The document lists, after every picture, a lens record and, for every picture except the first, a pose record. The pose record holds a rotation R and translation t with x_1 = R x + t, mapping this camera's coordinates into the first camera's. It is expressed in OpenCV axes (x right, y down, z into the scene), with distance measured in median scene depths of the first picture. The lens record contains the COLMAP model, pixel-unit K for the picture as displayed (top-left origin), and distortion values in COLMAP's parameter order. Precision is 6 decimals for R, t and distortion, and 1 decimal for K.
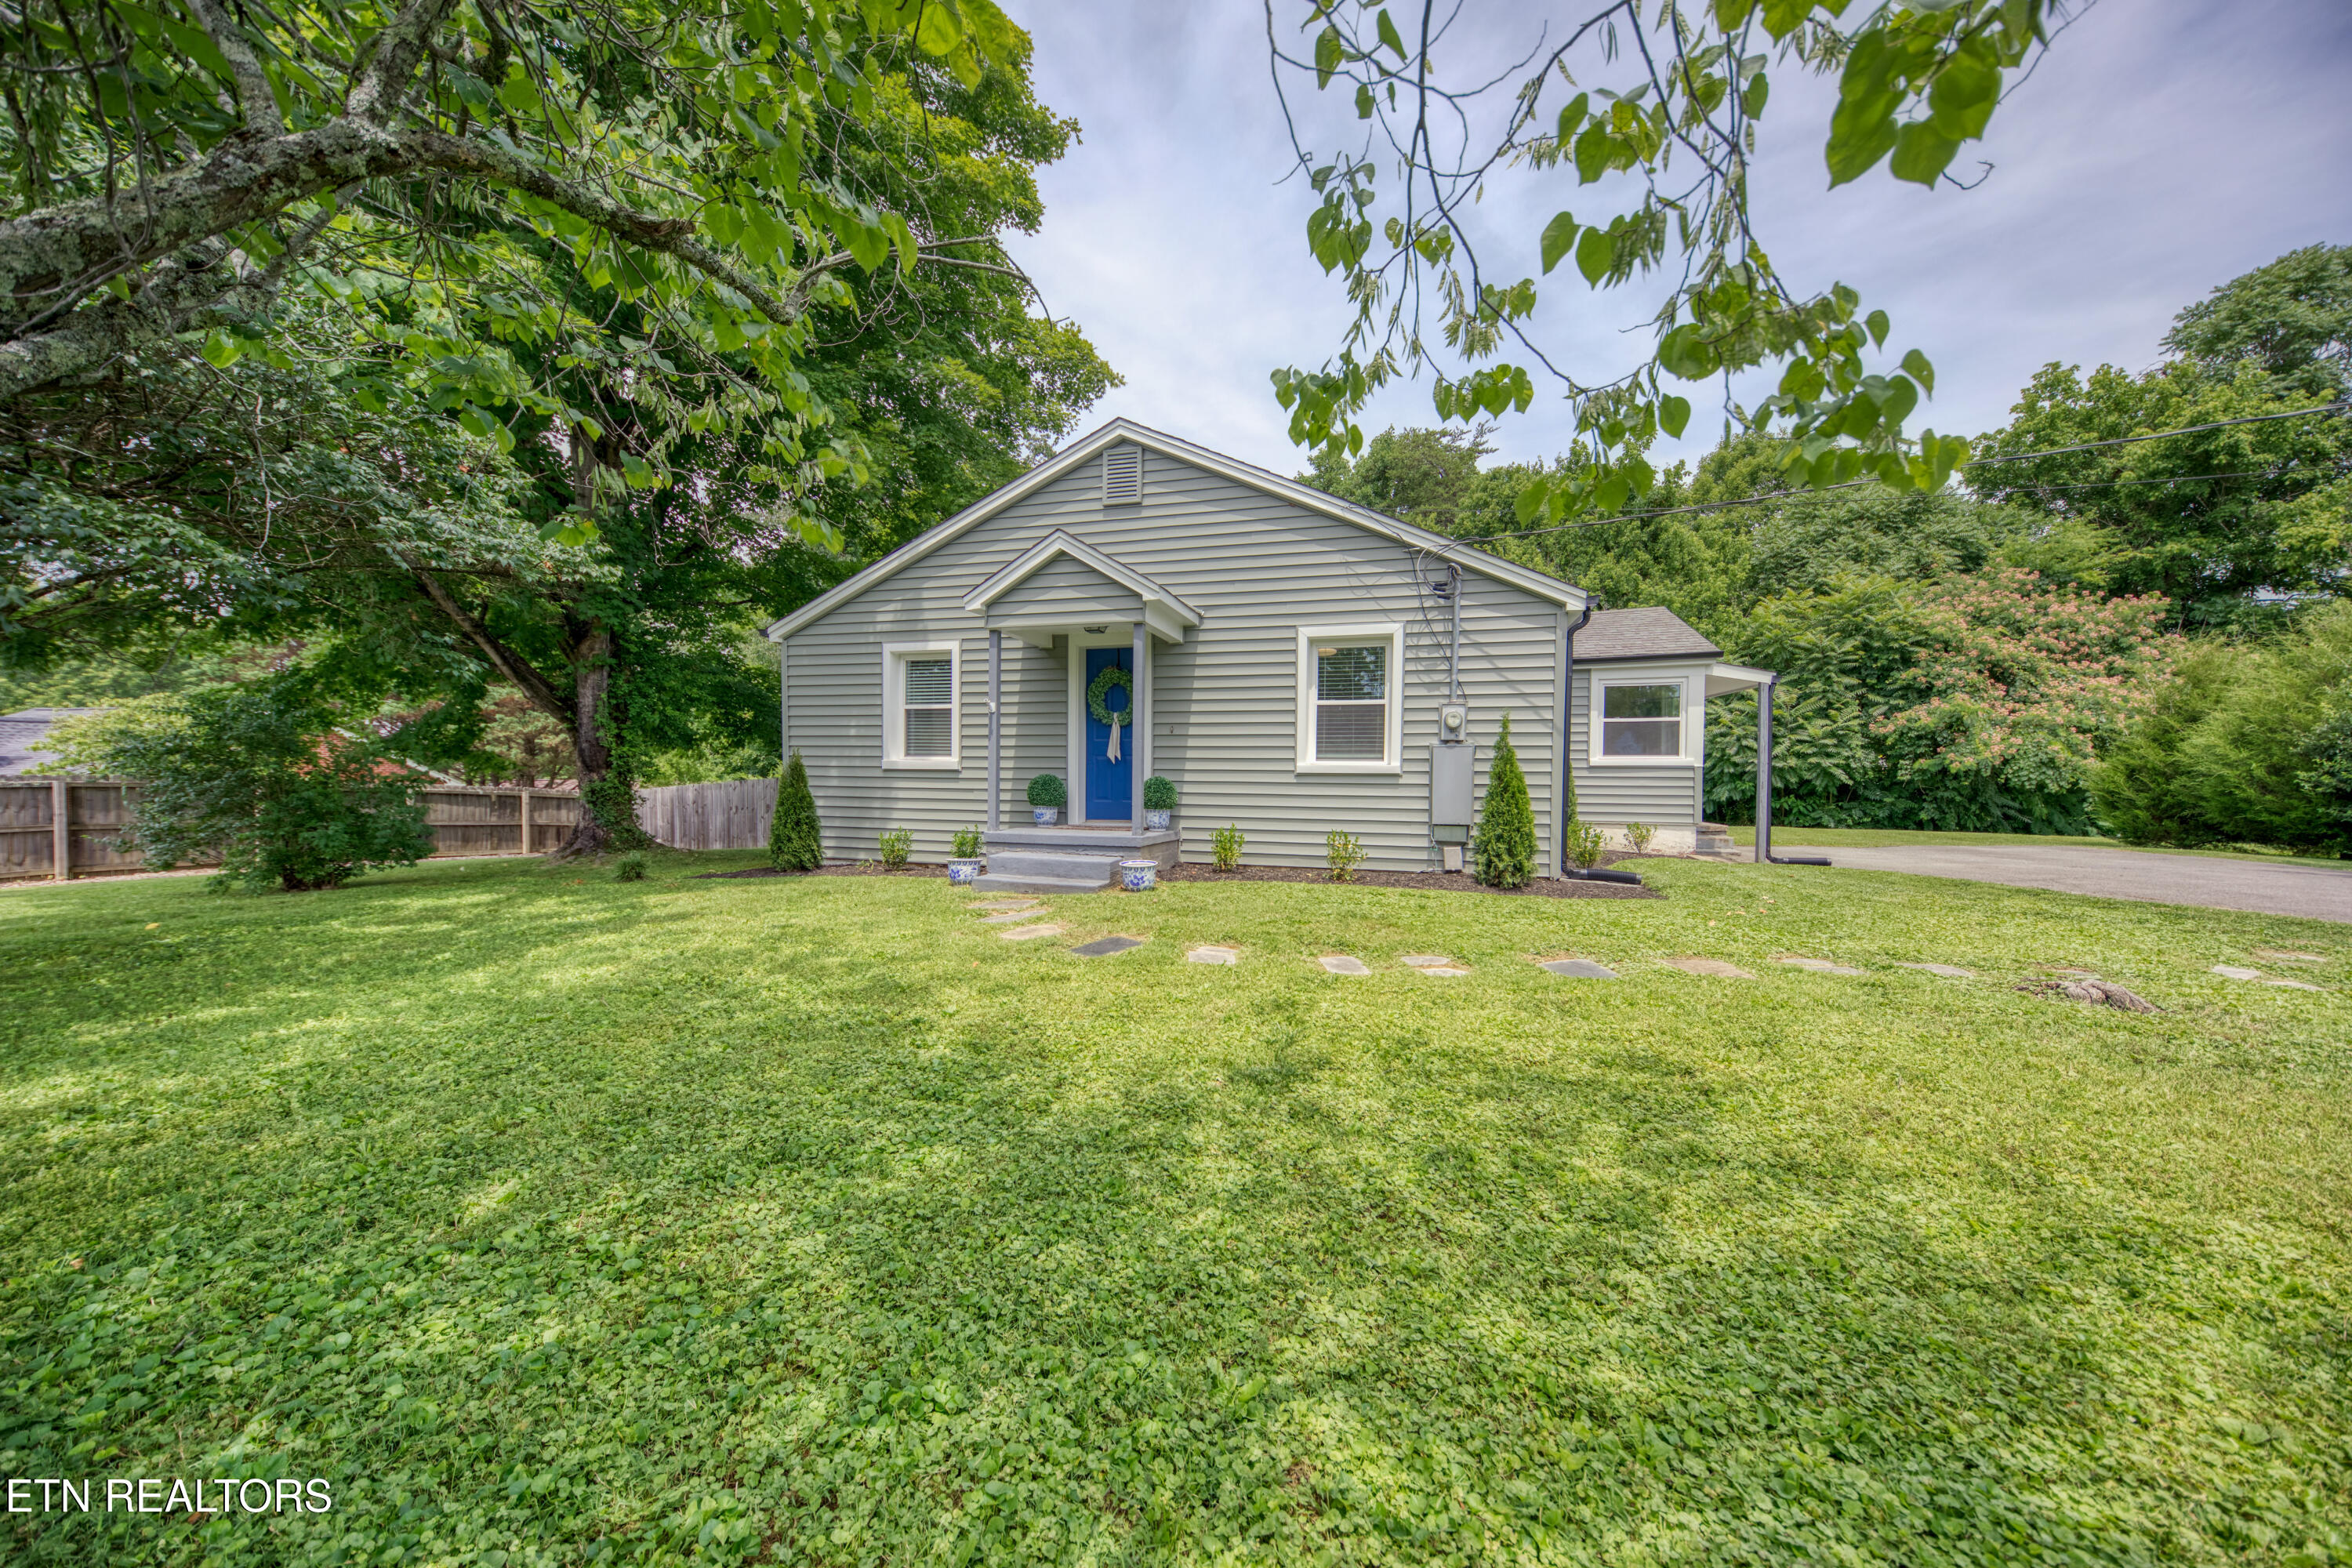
lens RADIAL K [[847.1, 0, 1161.4], [0, 847.1, 777.5], [0, 0, 1]] dist [0.008396, -0.002101]
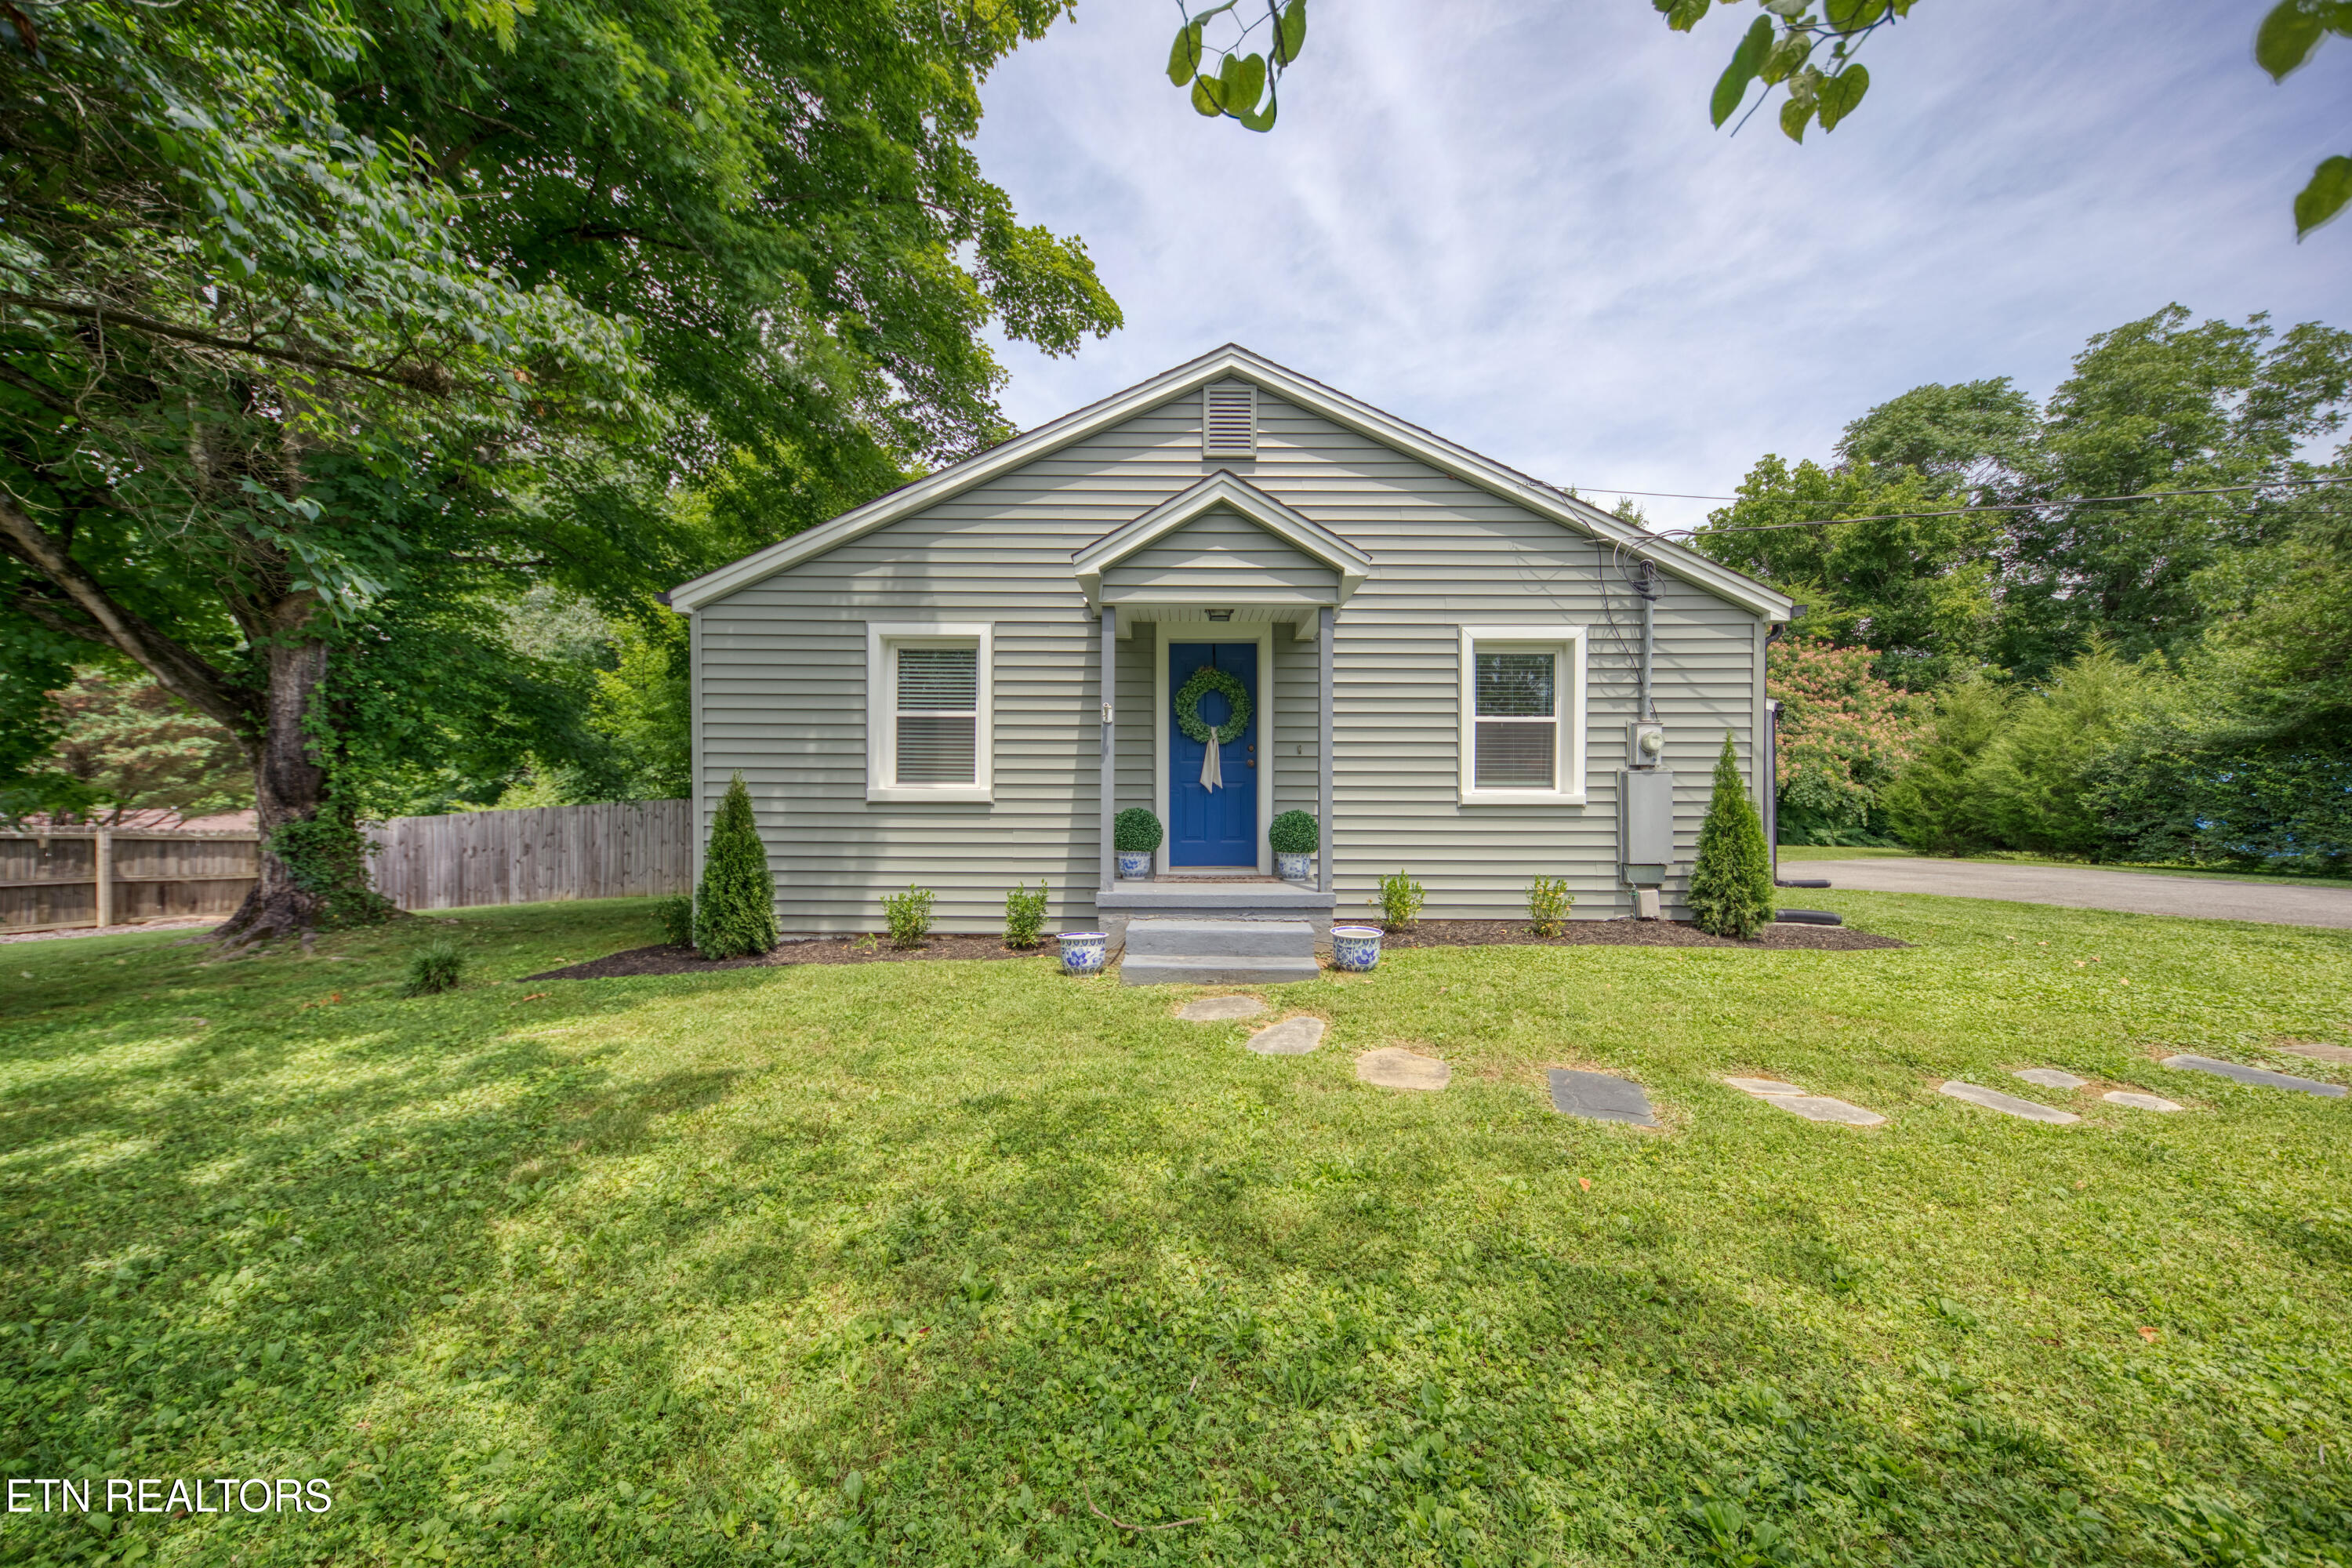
lens RADIAL K [[847.1, 0, 1189.6], [0, 847.1, 788.3], [0, 0, 1]] dist [0.008396, -0.002101]
pose [[0.956925, -0.003138, 0.290319, -0.279819], [0.006379, 0.999927, -0.010218, -0.011953], [-0.290266, 0.011630, 0.956875, 0.251911]]
